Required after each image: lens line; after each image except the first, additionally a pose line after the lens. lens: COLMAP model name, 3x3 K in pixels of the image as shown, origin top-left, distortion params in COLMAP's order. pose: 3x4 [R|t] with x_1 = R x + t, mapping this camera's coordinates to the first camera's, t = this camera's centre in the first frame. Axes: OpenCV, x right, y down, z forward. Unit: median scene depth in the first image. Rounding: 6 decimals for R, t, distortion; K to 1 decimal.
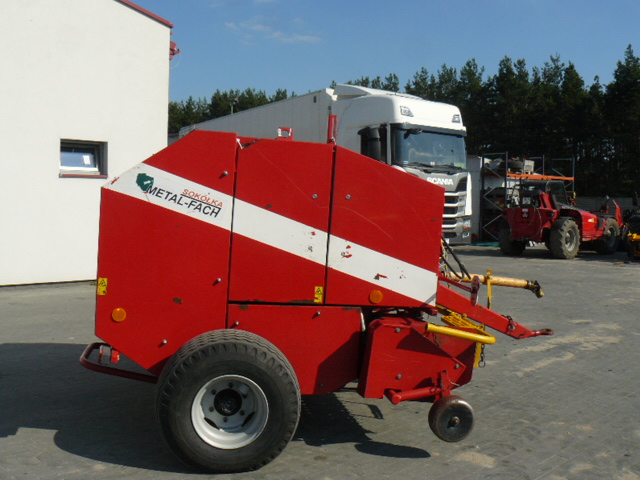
lens RADIAL K [[679.0, 0, 318.8], [0, 679.0, 241.3], [0, 0, 1]] dist [-0.089129, 0.000000]
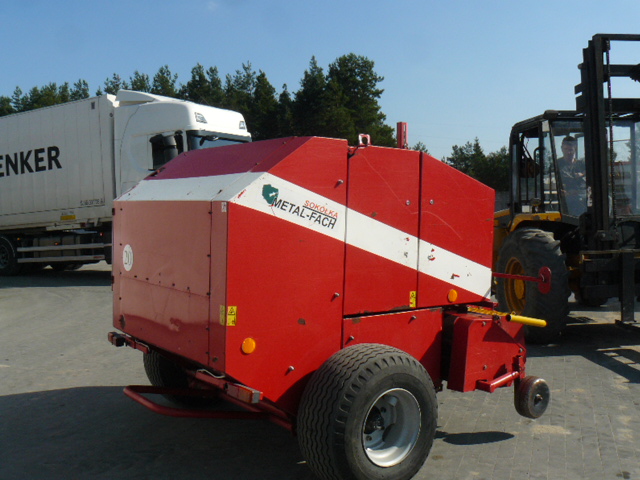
lens RADIAL K [[679.0, 0, 317.8], [0, 679.0, 240.8], [0, 0, 1]] dist [-0.089129, 0.000000]
pose [[0.900982, -0.069634, 0.428232, -0.540948], [0.074107, 0.997231, 0.006241, -0.024354], [-0.427480, 0.026112, 0.903647, 0.142544]]
